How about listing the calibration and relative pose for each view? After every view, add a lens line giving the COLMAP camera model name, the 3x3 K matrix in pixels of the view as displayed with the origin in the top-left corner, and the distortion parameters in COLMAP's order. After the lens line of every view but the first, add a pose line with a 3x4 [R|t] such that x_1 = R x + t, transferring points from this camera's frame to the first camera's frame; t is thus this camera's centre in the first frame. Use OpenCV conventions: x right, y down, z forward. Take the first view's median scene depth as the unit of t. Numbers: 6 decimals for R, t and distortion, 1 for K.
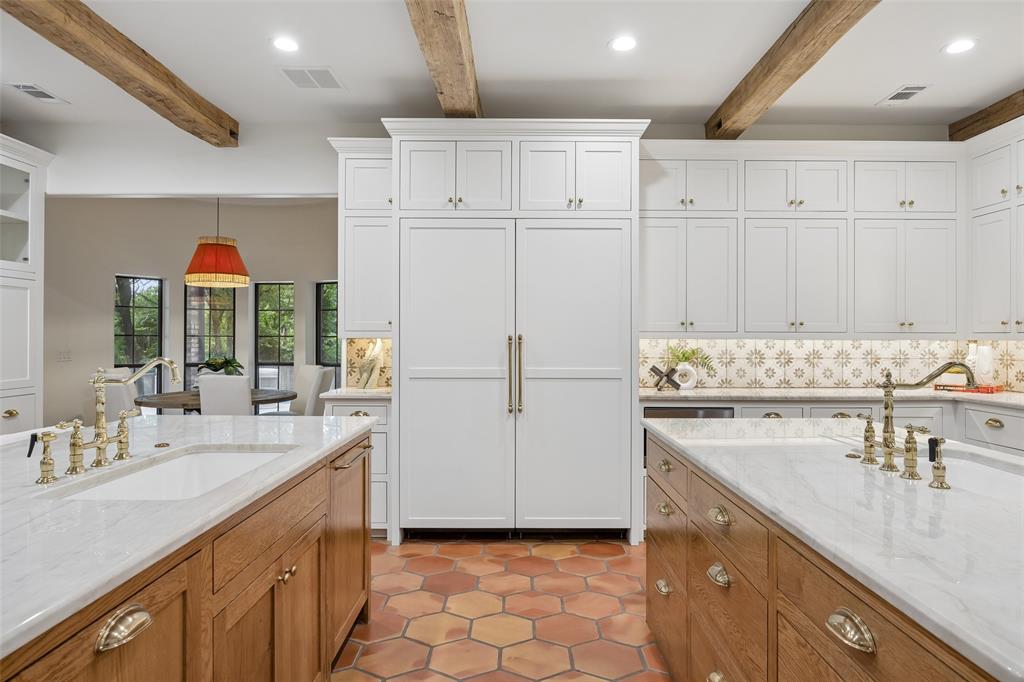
lens RADIAL K [[611.2, 0, 511.5], [0, 611.2, 339.3], [0, 0, 1]] dist [-0.006101, -0.000647]
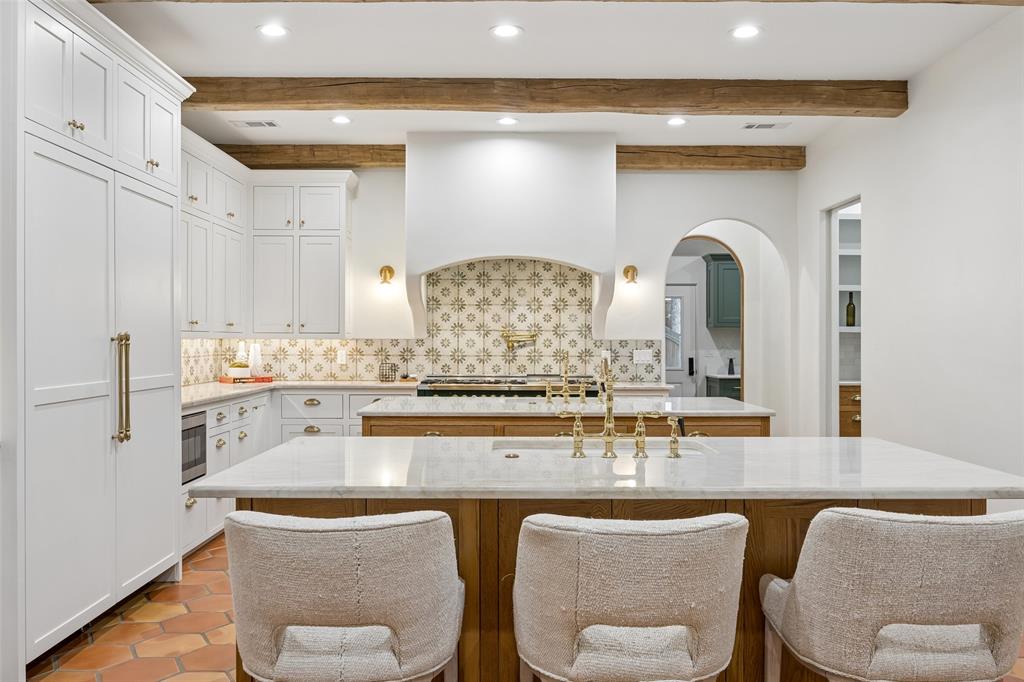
lens RADIAL K [[880.5, 0, 513.0], [0, 880.5, 338.8], [0, 0, 1]] dist [-0.005137, 0.016545]
pose [[-0.009798, -0.002807, 0.999948, -1.026421], [-0.002162, 0.999994, 0.002786, -0.004814], [-0.999950, -0.002134, -0.009804, 0.545006]]
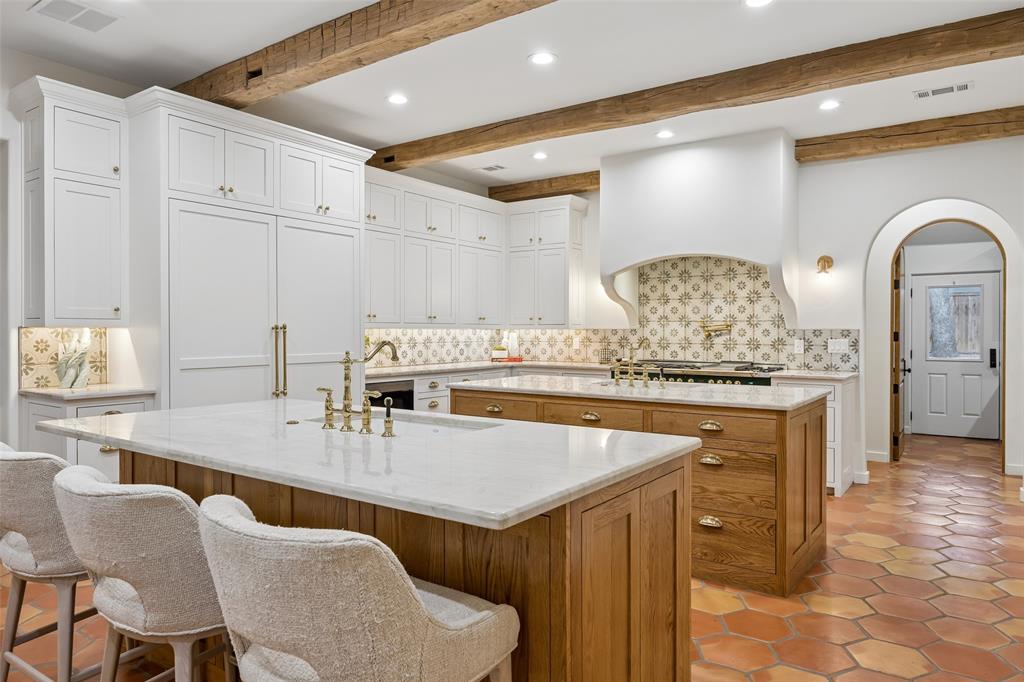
lens RADIAL K [[671.9, 0, 511.6], [0, 671.9, 337.7], [0, 0, 1]] dist [-0.005737, 0.000265]
pose [[0.576351, -0.010664, 0.817132, -0.719509], [0.000671, 0.999921, 0.012577, 0.001736], [-0.817202, -0.006701, 0.576313, -0.015912]]
